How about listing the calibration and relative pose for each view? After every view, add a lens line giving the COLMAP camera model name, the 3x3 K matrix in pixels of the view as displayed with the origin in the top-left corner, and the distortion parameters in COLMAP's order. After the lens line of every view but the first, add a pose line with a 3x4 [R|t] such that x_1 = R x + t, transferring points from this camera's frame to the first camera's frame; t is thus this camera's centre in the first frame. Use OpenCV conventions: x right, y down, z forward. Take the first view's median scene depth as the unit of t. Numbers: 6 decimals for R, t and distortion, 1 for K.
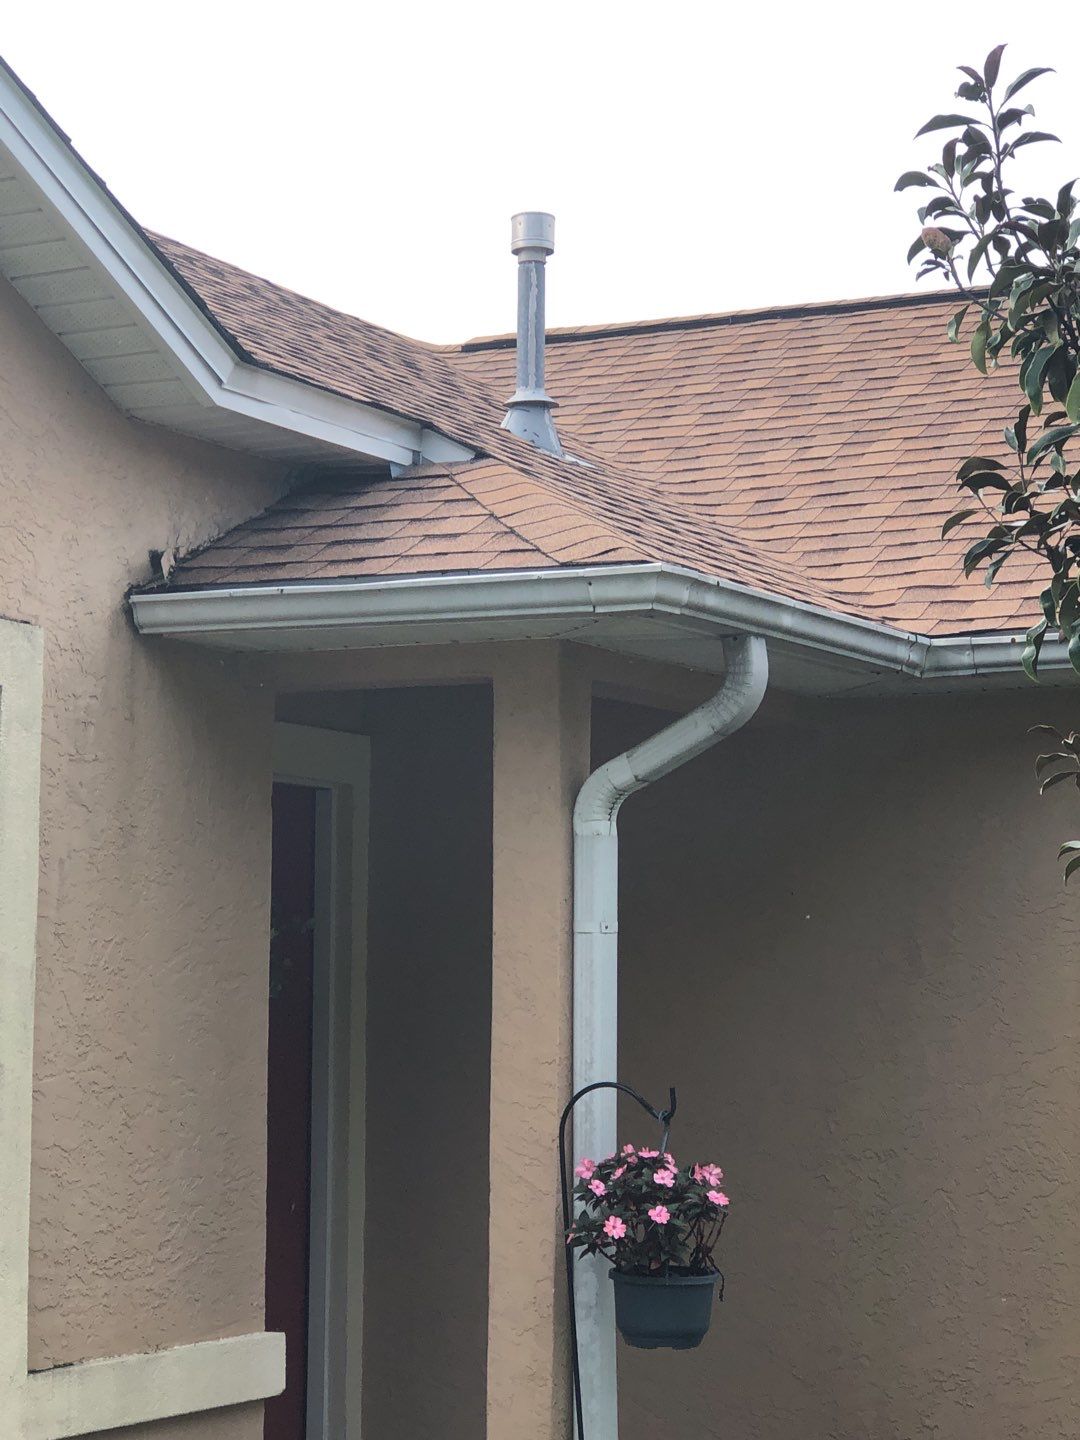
lens RADIAL K [[3511.4, 0, 540.0], [0, 3511.4, 720.0], [0, 0, 1]] dist [-0.066555, -0.457455]
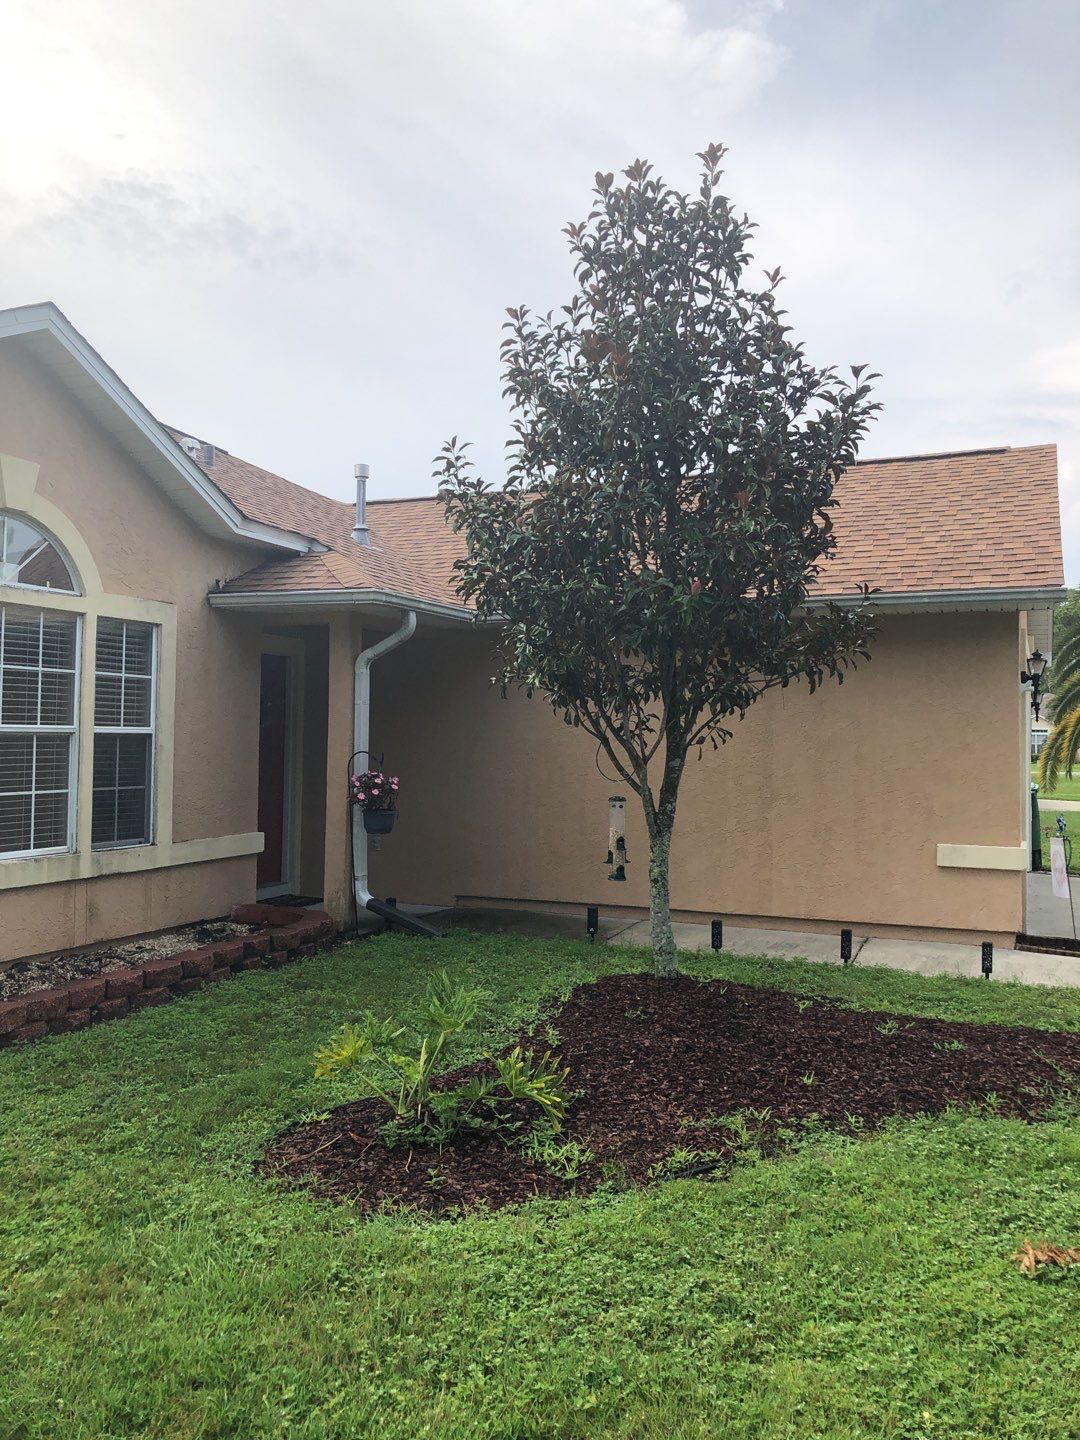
lens RADIAL K [[1247.1, 0, 540.0], [0, 1247.1, 720.0], [0, 0, 1]] dist [0.074292, -0.002749]
pose [[0.995035, 0.004143, 0.099435, 0.064732], [-0.011301, 0.997374, 0.071536, -0.007639], [-0.098878, -0.072305, 0.992469, -0.134608]]
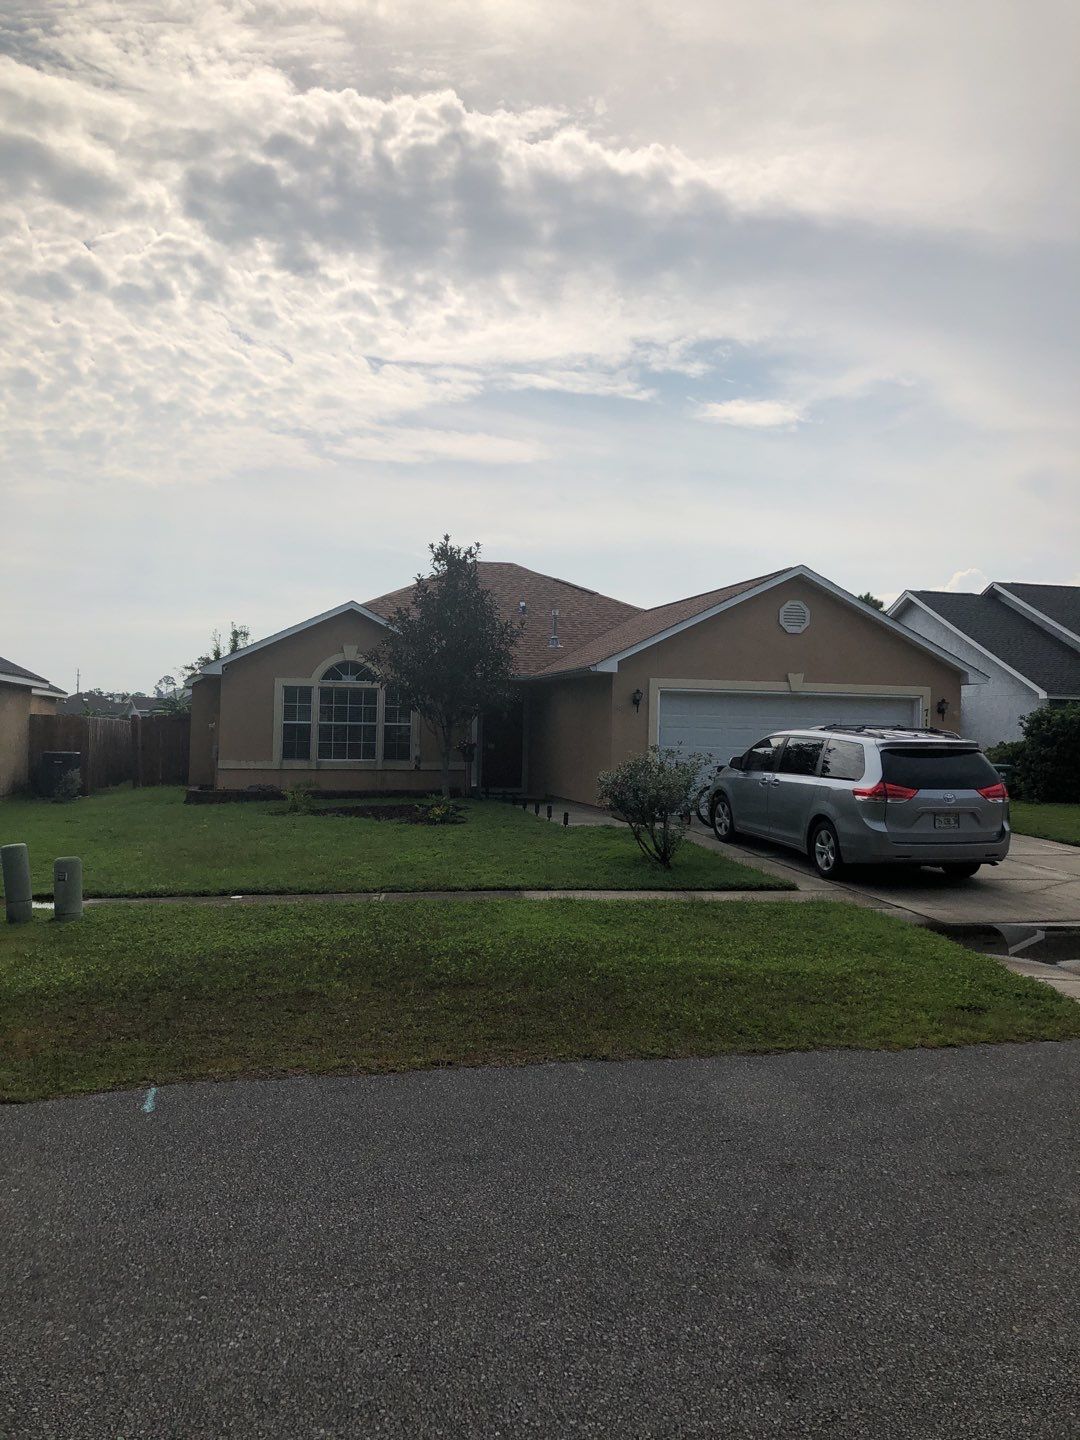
lens RADIAL K [[1247.1, 0, 540.0], [0, 1247.1, 720.0], [0, 0, 1]] dist [0.074292, -0.002749]
pose [[0.646546, -0.003848, -0.762865, 2.626300], [0.053041, 0.997794, 0.039921, -0.042409], [0.761029, -0.066274, 0.645324, -0.899237]]
